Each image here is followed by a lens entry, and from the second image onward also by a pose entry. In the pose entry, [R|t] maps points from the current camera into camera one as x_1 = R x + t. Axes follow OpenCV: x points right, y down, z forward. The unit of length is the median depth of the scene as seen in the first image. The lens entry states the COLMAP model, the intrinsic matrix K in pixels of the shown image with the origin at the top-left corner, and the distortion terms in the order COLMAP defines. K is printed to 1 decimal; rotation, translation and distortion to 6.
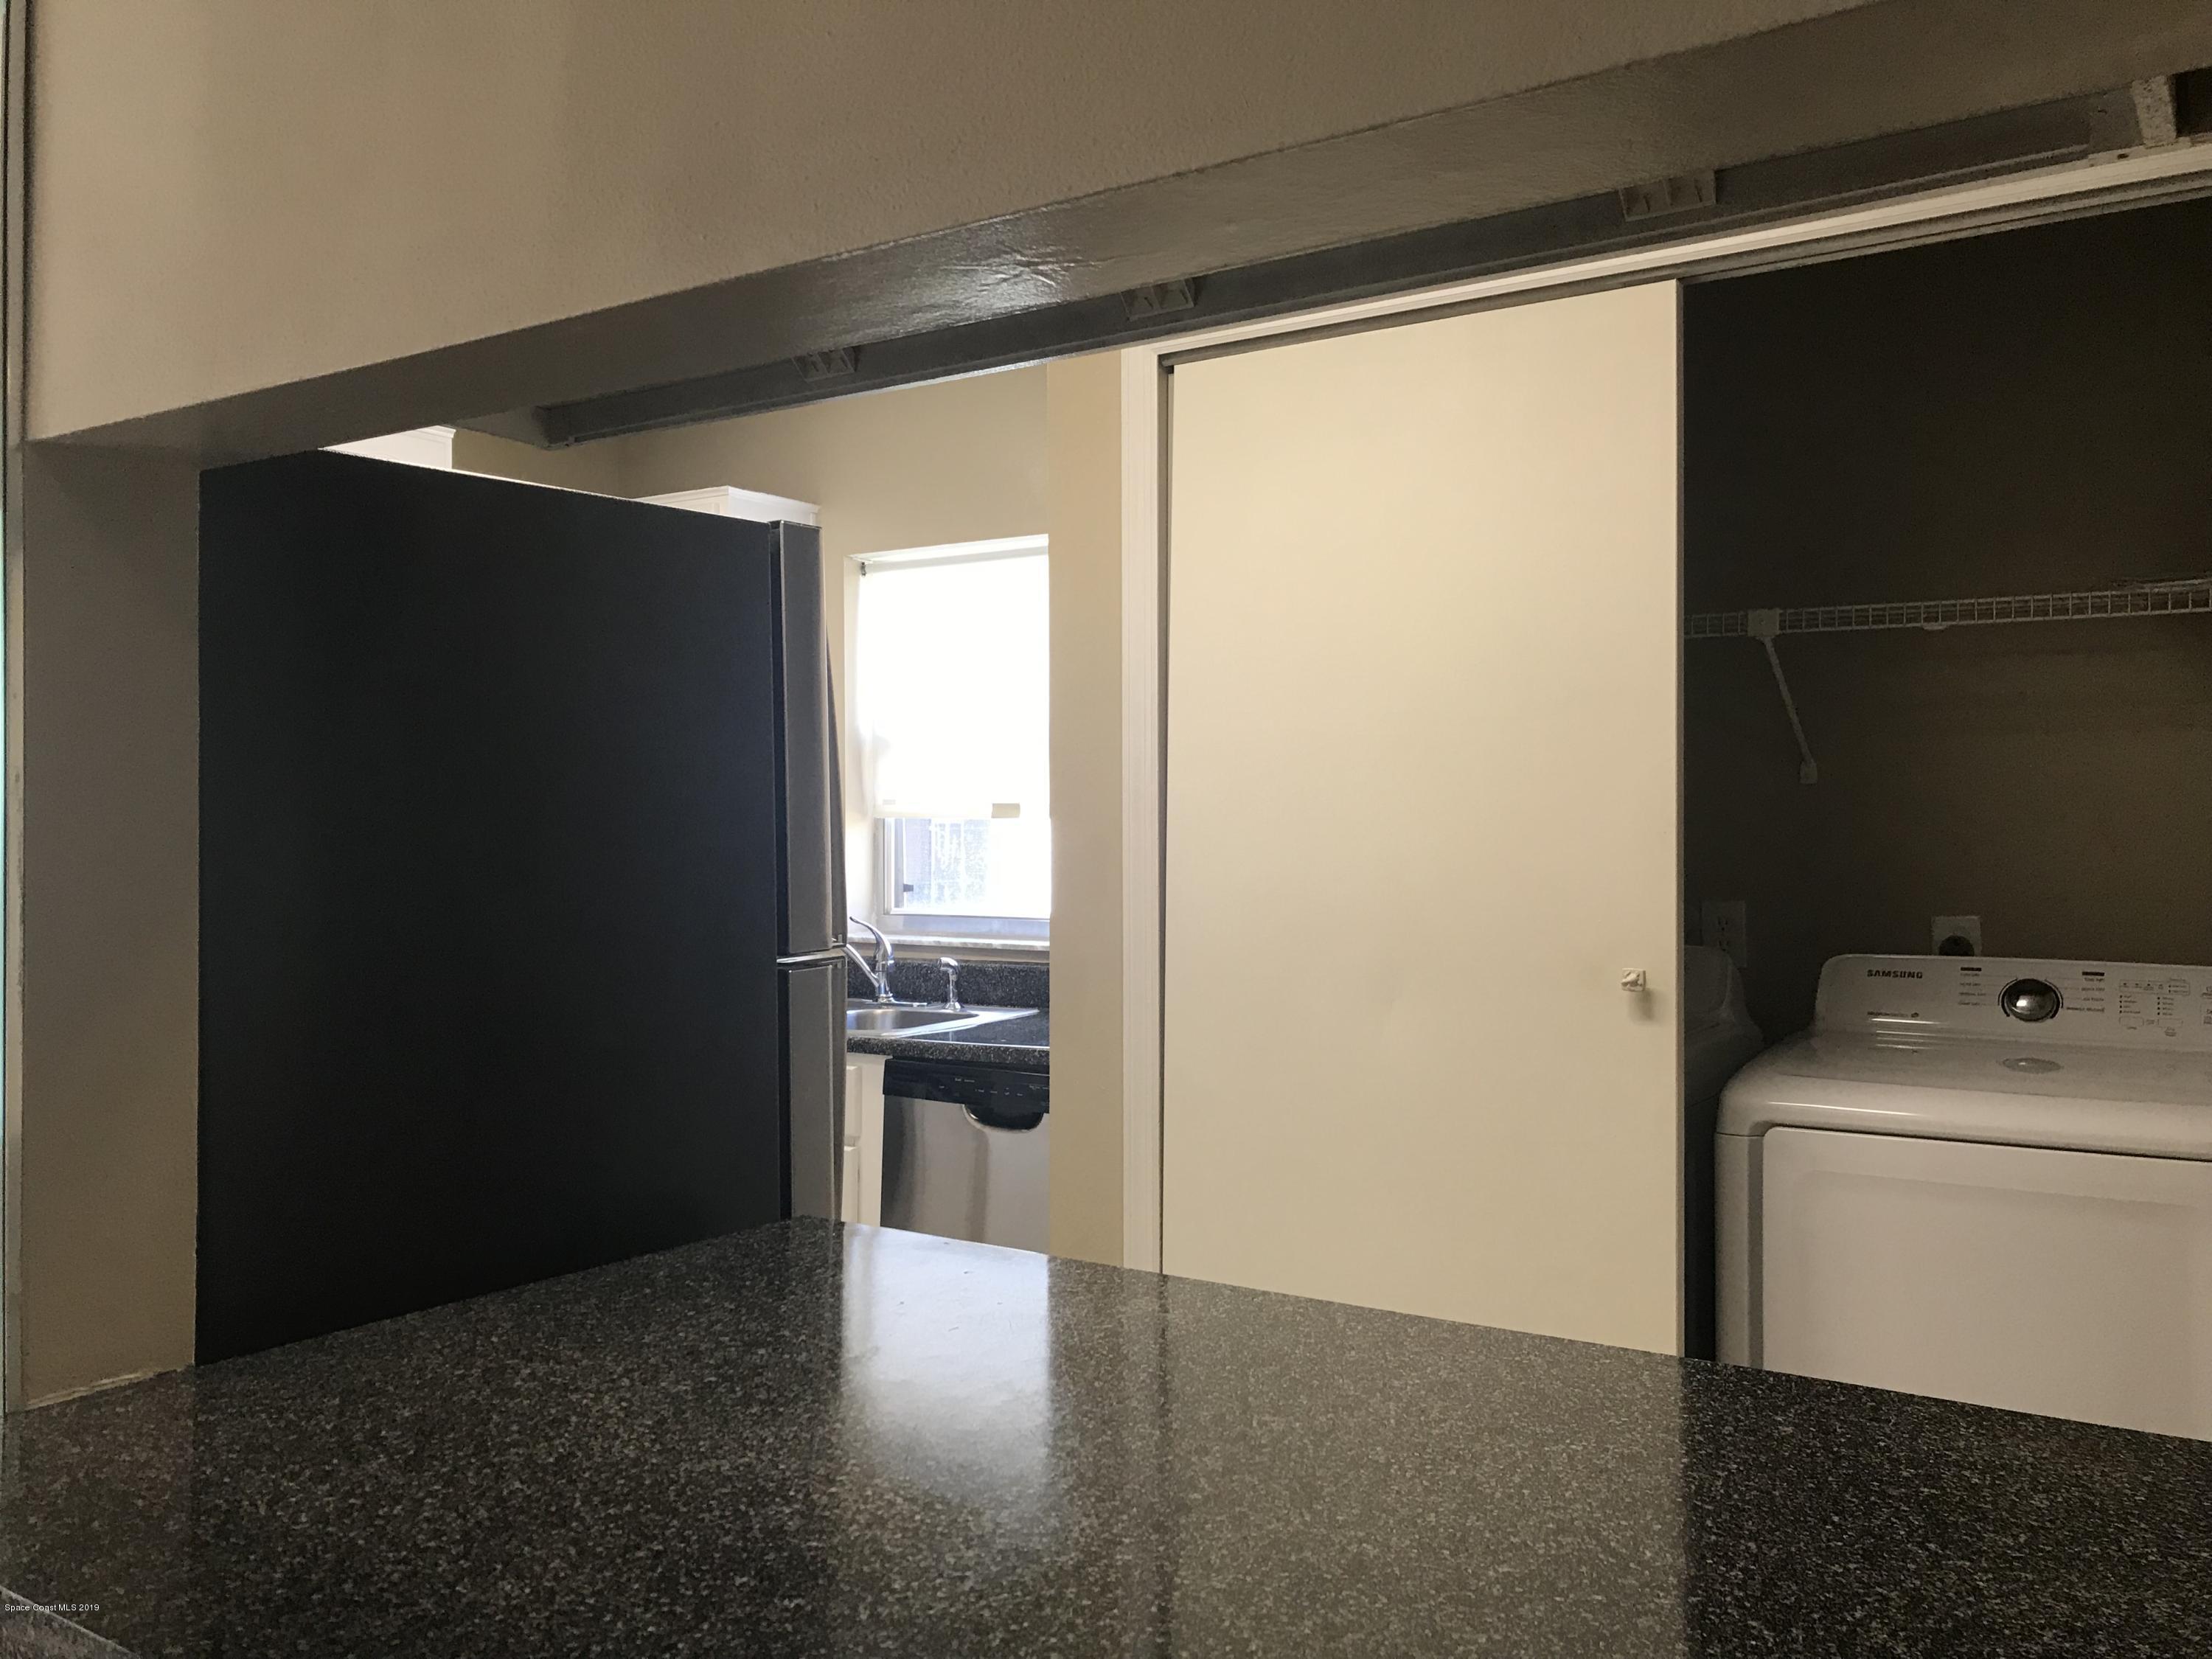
lens RADIAL K [[1798.7, 0, 1104.7], [0, 1798.7, 825.1], [0, 0, 1]] dist [-0.000840, -0.000326]
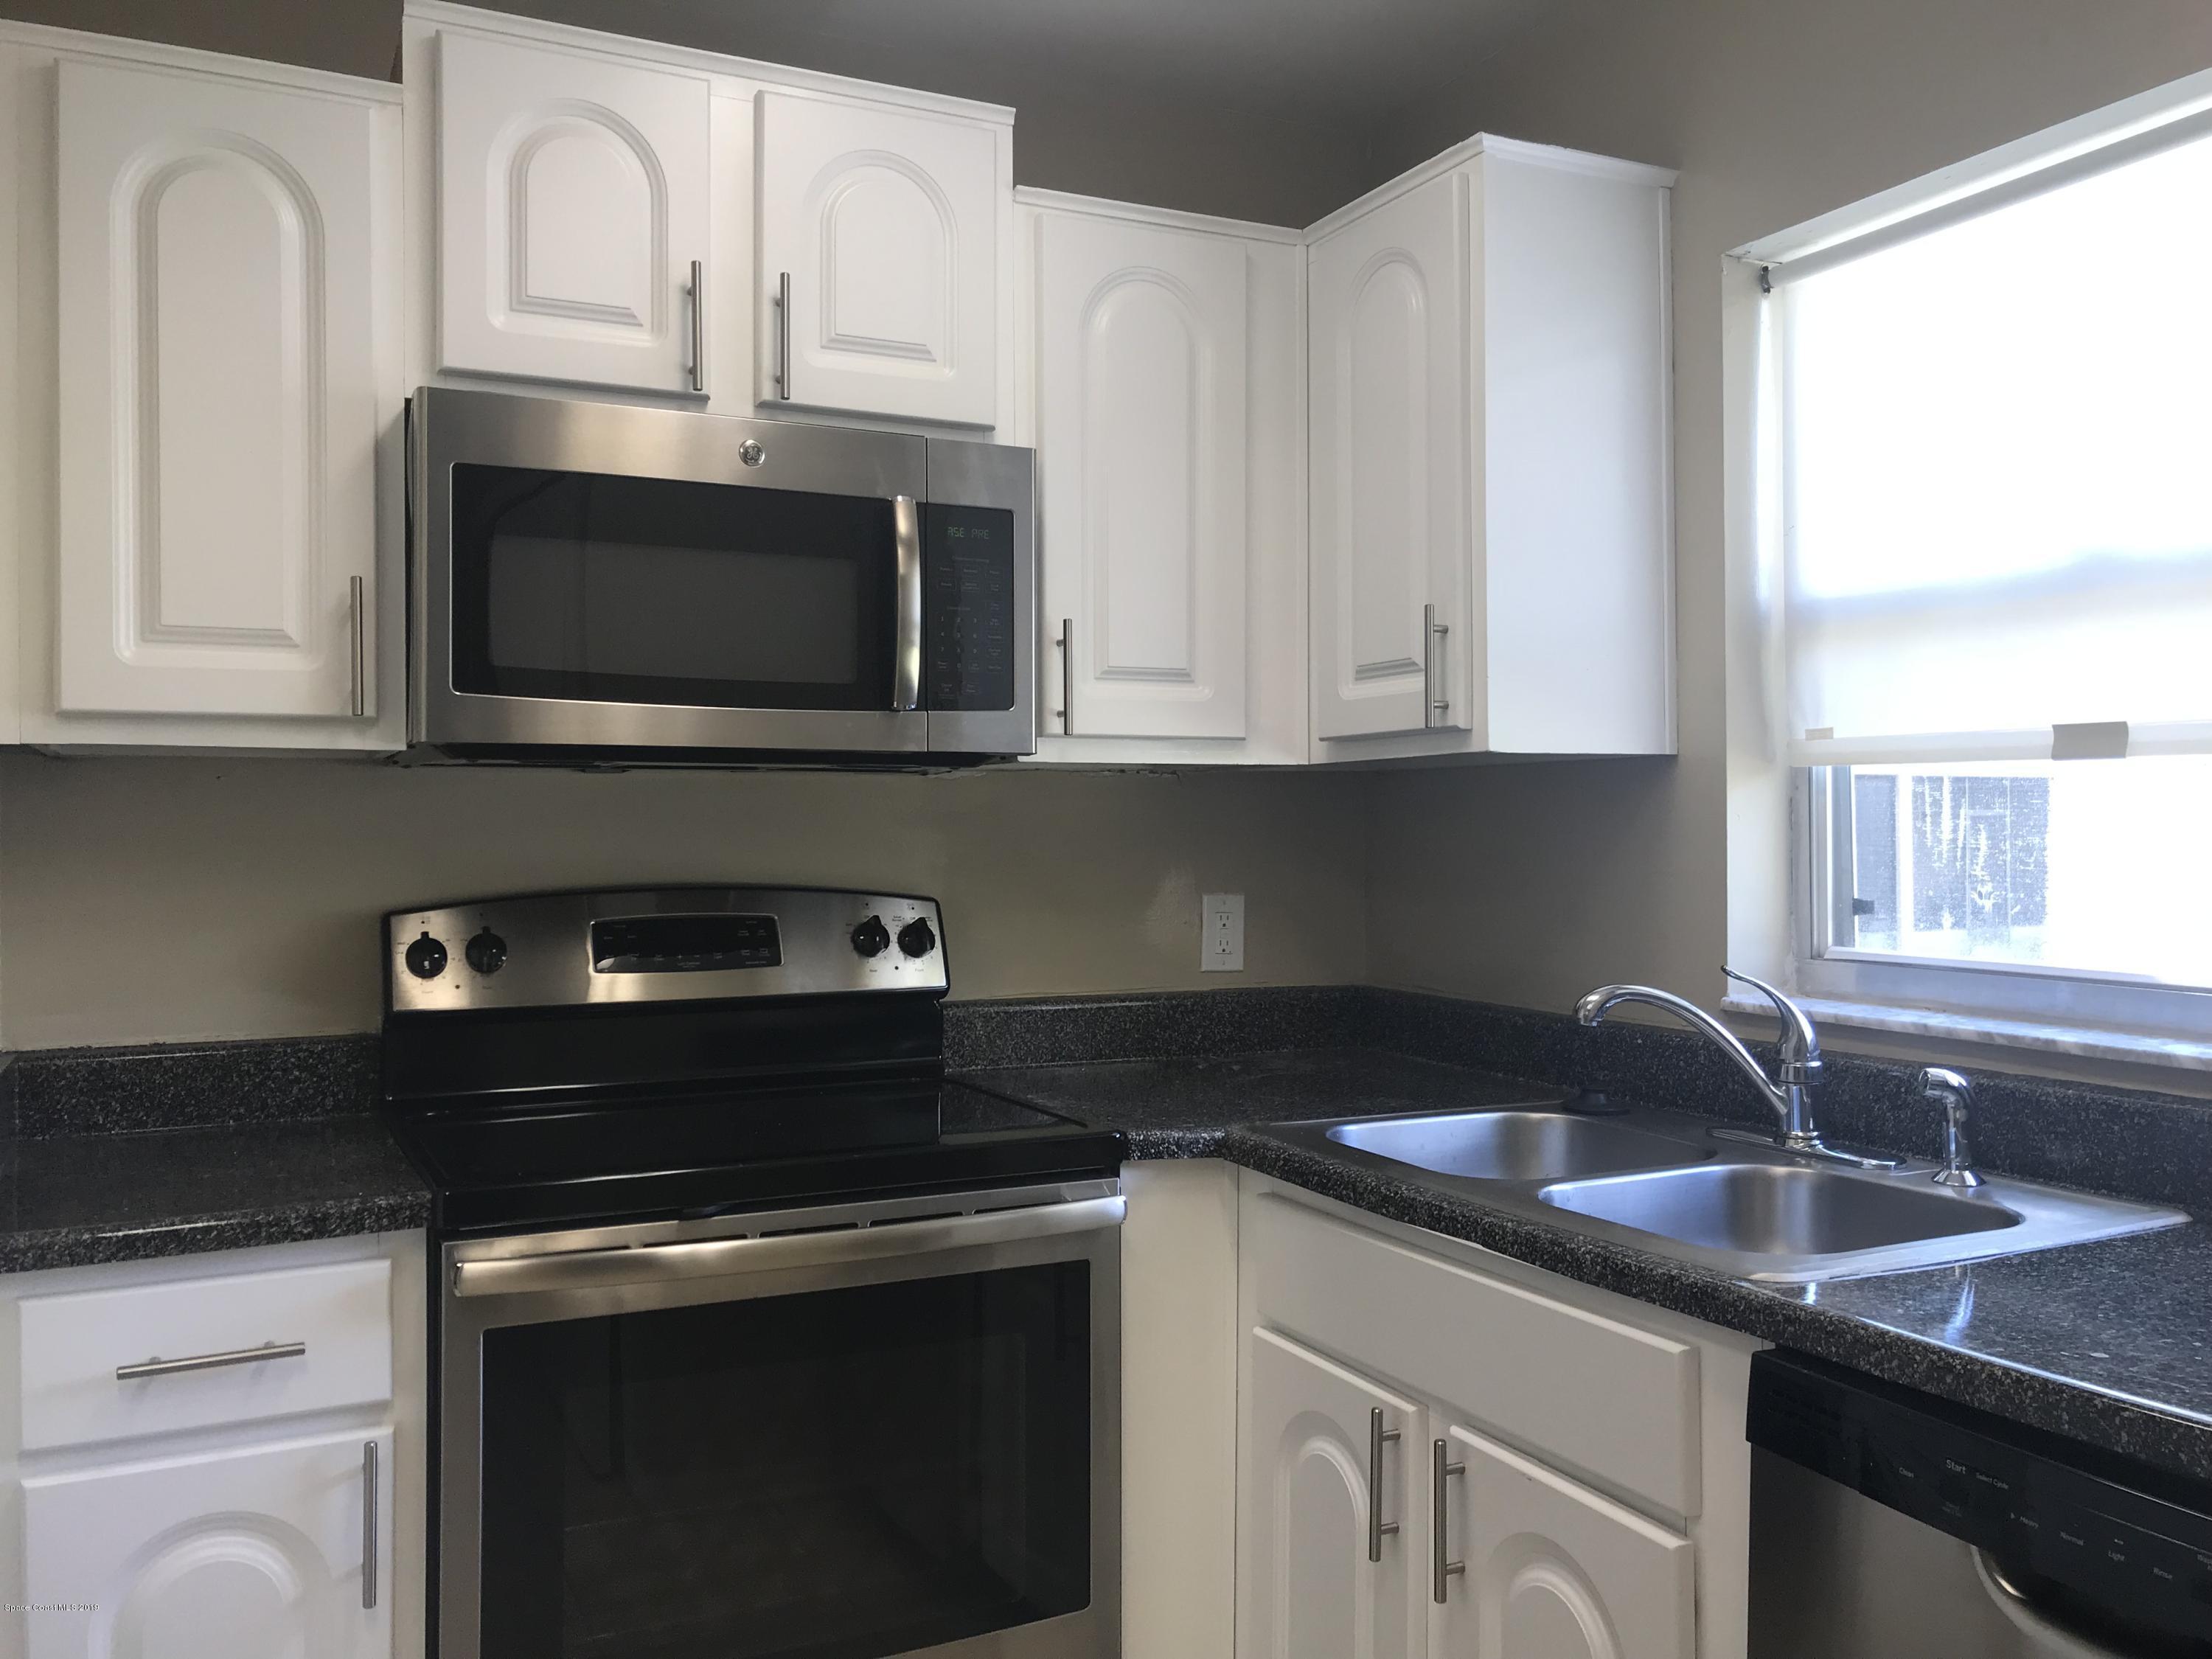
lens RADIAL K [[1791.1, 0, 1102.0], [0, 1791.1, 816.8], [0, 0, 1]] dist [0.007135, 0.003306]
pose [[0.855728, -0.004057, -0.517411, -0.034459], [-0.000202, 0.999967, -0.008174, 0.014895], [0.517426, 0.007099, 0.855698, 0.498147]]
